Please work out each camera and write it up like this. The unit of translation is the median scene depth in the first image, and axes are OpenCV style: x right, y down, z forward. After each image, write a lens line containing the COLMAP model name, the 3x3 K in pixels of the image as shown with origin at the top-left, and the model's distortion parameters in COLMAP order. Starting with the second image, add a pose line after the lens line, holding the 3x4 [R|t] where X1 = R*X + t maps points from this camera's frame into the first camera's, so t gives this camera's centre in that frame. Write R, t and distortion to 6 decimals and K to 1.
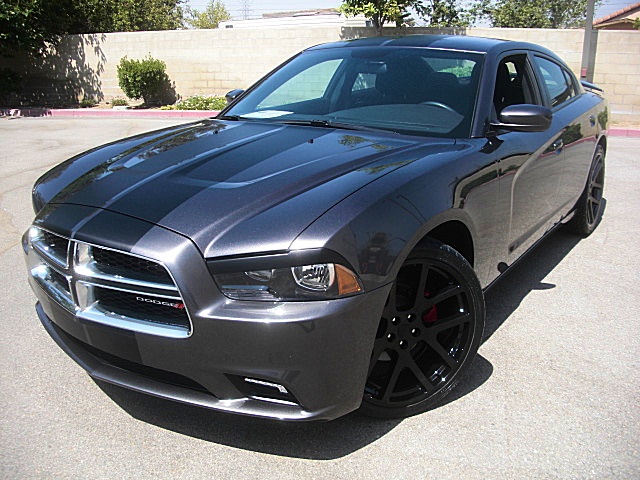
lens RADIAL K [[608.5, 0, 319.2], [0, 608.5, 241.9], [0, 0, 1]] dist [-0.116757, 0.000000]
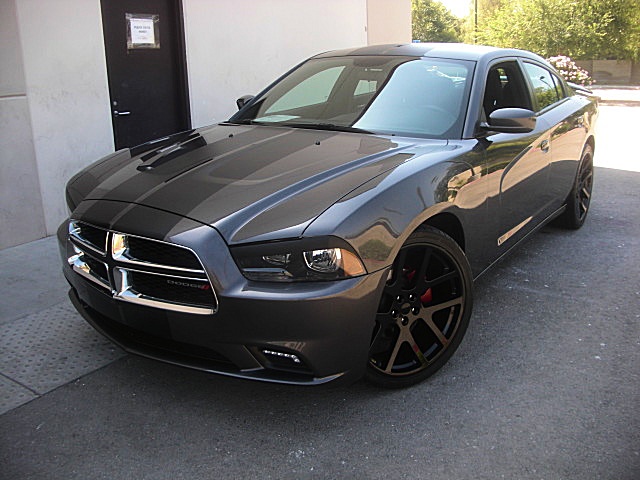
lens RADIAL K [[608.5, 0, 320.5], [0, 608.5, 238.3], [0, 0, 1]] dist [-0.116757, 0.000000]
pose [[0.999966, -0.007395, -0.003576, -0.007427], [0.007364, 0.999936, -0.008597, 0.020946], [0.003639, 0.008570, 0.999957, -0.129948]]
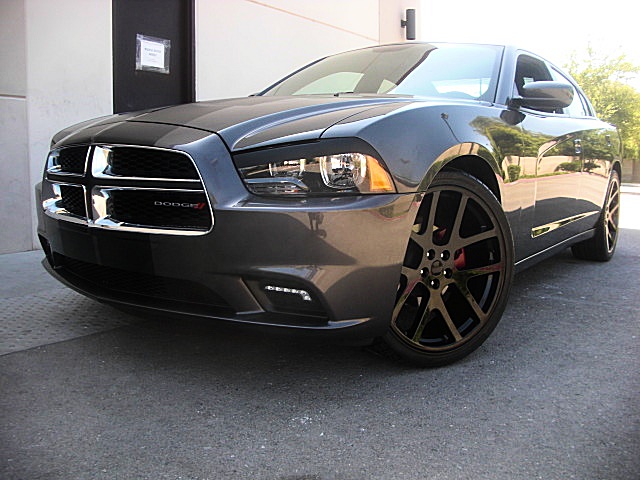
lens RADIAL K [[608.5, 0, 318.9], [0, 608.5, 237.1], [0, 0, 1]] dist [-0.116757, 0.000000]
pose [[0.999586, 0.027361, -0.008867, -0.030561], [-0.028467, 0.985188, -0.169098, 0.264998], [0.004109, 0.169280, 0.985559, 0.063797]]
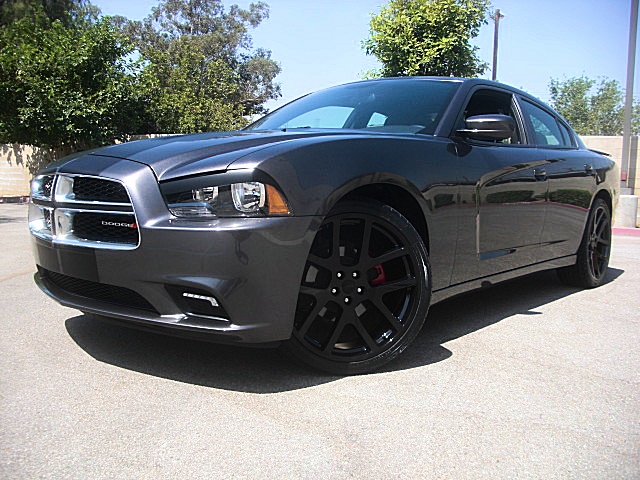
lens RADIAL K [[608.5, 0, 319.4], [0, 608.5, 242.1], [0, 0, 1]] dist [-0.116757, 0.000000]
pose [[0.993716, 0.040455, -0.104363, 0.200718], [-0.061031, 0.977436, -0.202224, 0.294885], [0.093827, 0.207323, 0.973763, -0.054955]]
